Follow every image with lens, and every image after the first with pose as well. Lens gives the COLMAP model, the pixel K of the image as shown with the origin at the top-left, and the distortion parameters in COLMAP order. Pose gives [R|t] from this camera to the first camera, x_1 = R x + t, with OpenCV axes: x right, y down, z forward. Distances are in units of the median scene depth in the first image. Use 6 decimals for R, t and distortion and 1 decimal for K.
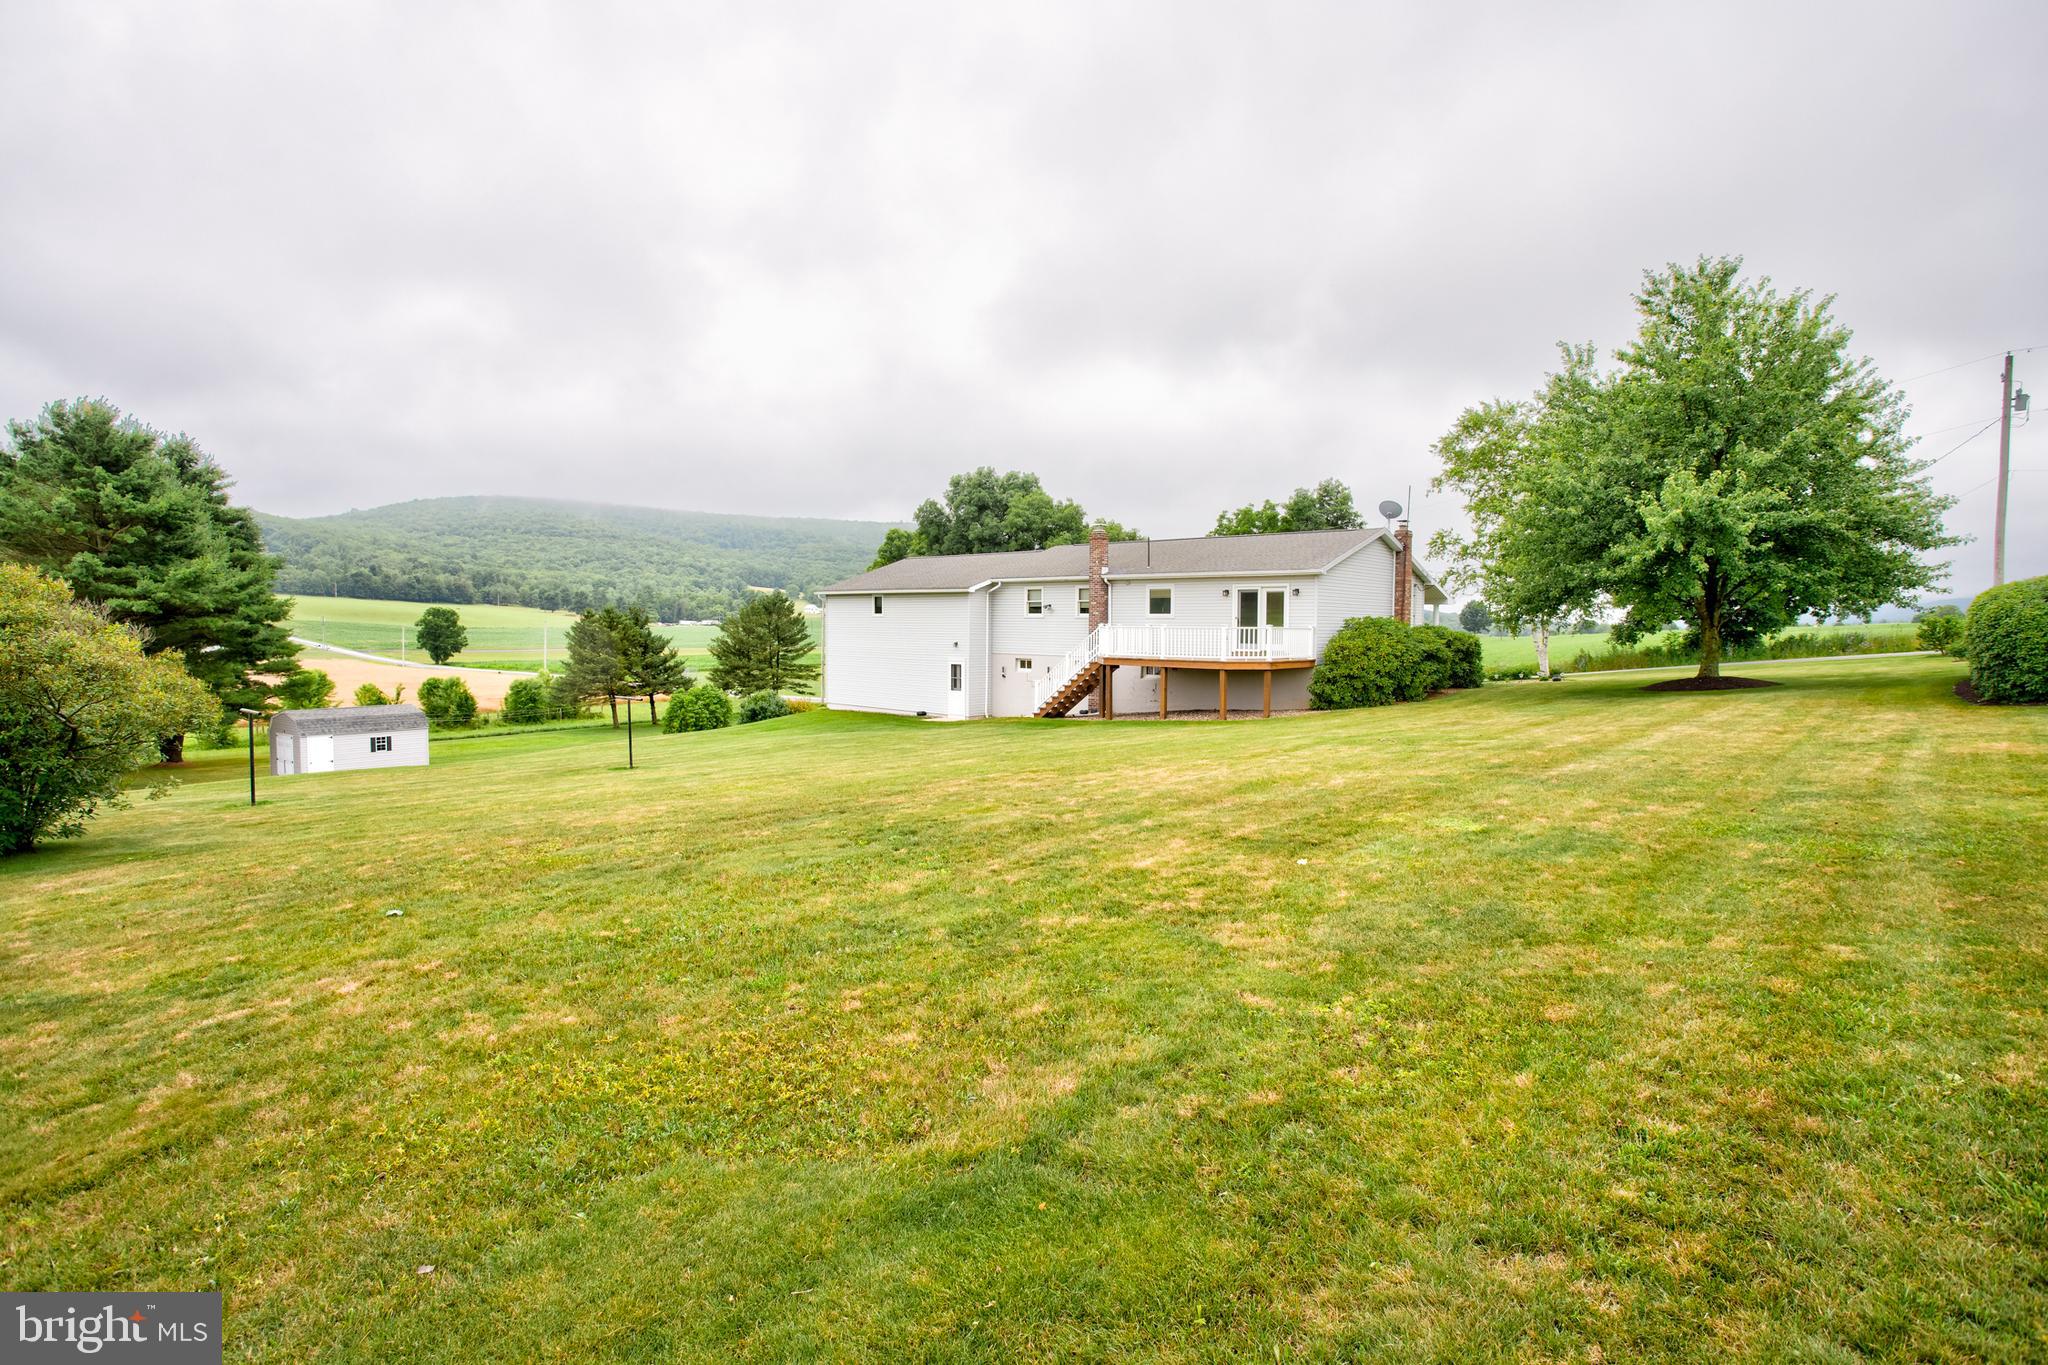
lens RADIAL K [[987.7, 0, 974.9], [0, 987.7, 686.7], [0, 0, 1]] dist [-0.080099, 0.066794]
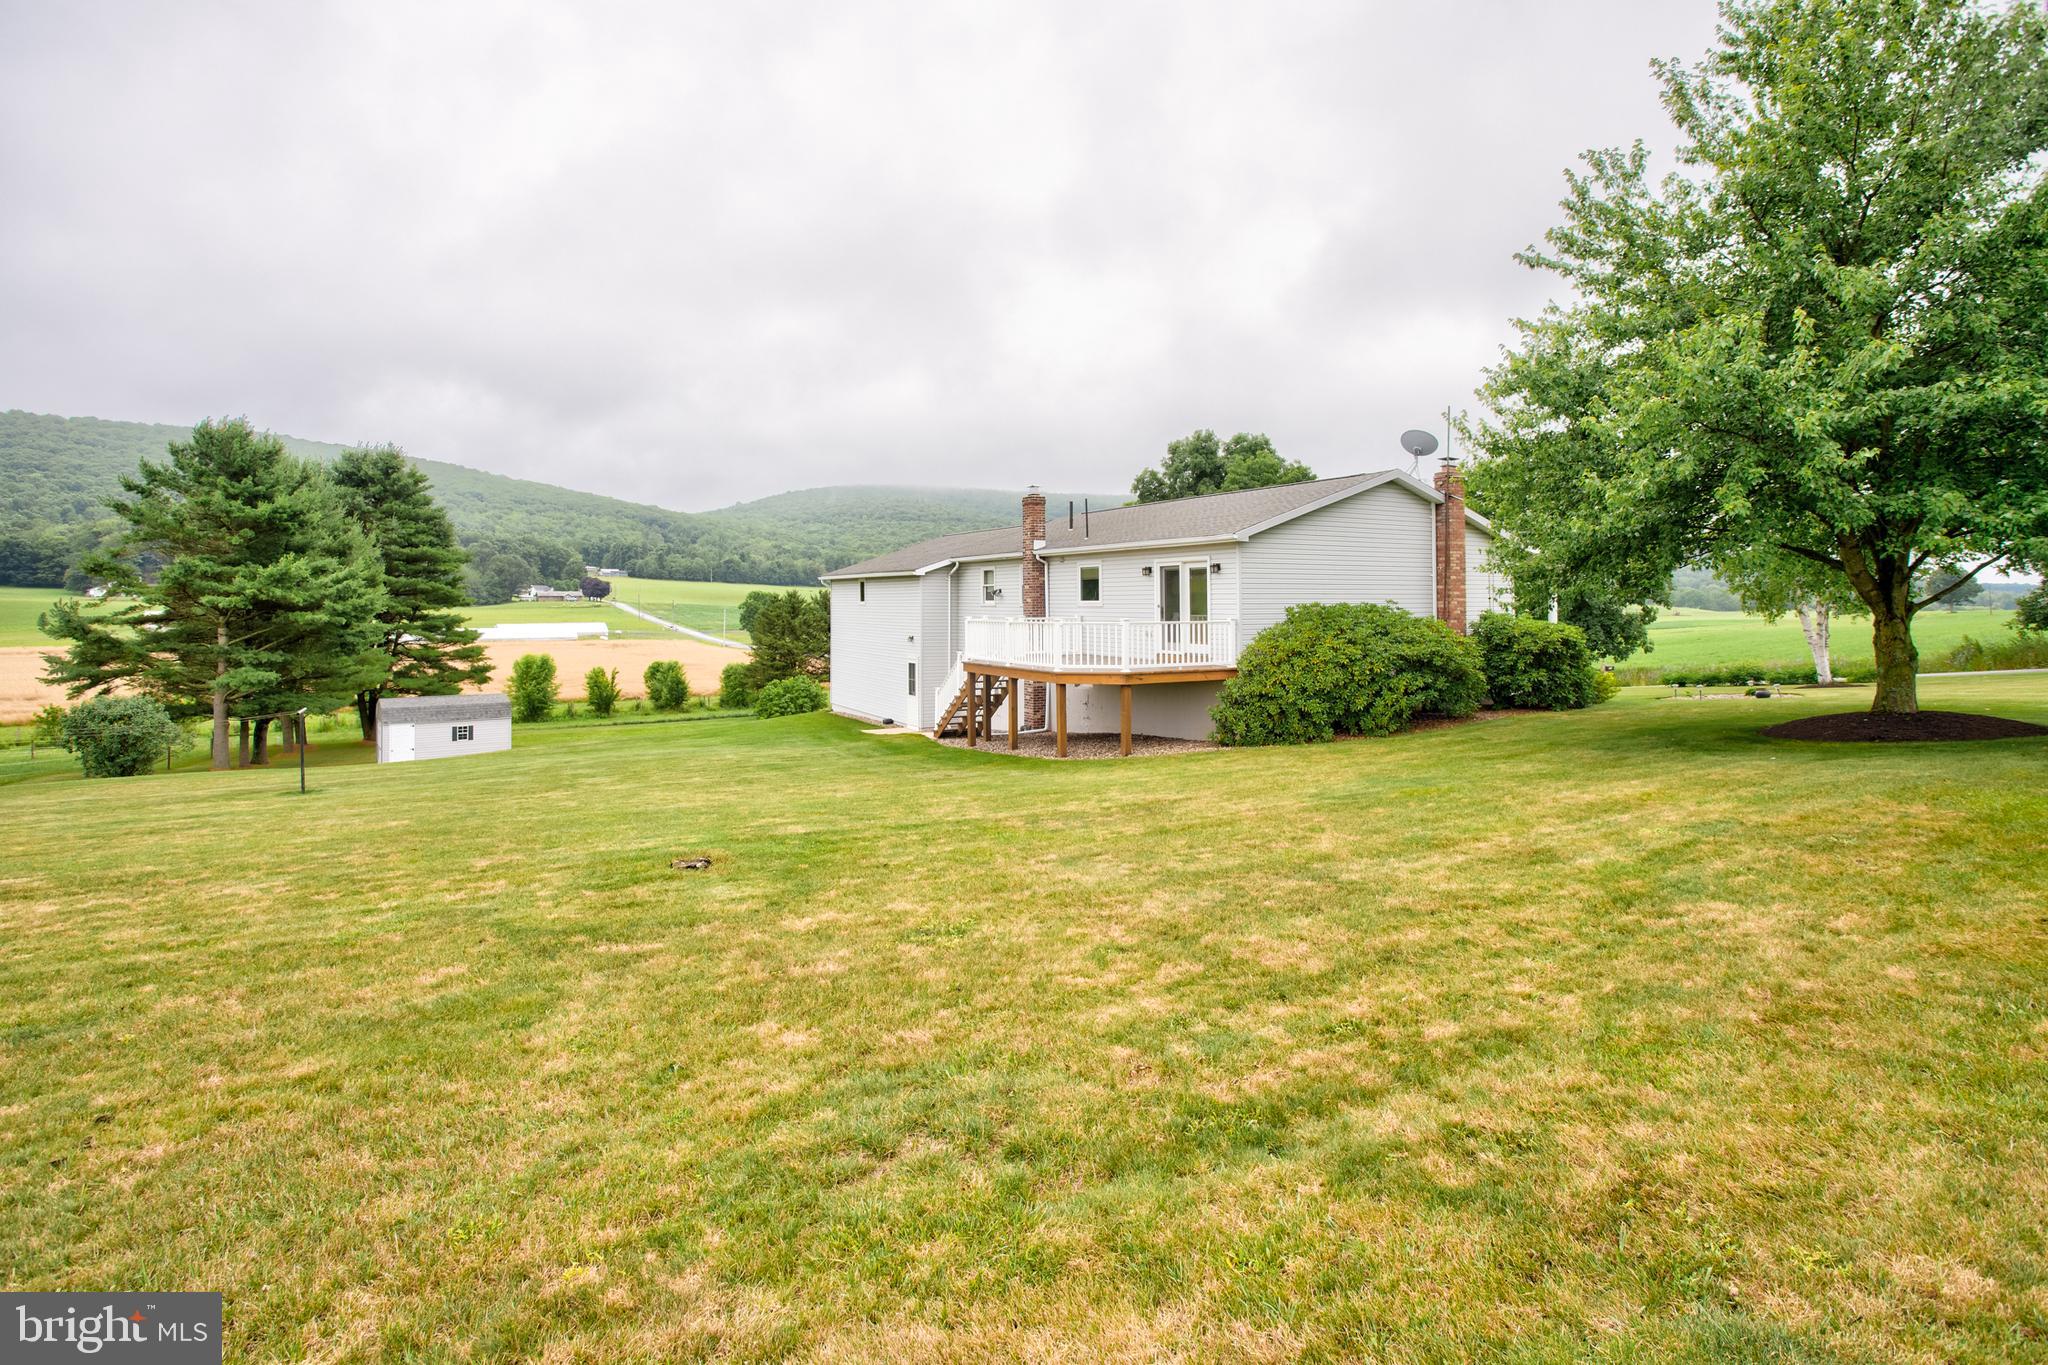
lens RADIAL K [[1007.0, 0, 1032.1], [0, 1007.0, 624.2], [0, 0, 1]] dist [-0.119207, 0.082641]
pose [[0.957816, -0.004865, -0.287340, 0.283393], [-0.006912, 0.999177, -0.039957, -0.020393], [0.287298, 0.040258, 0.956995, 0.208300]]
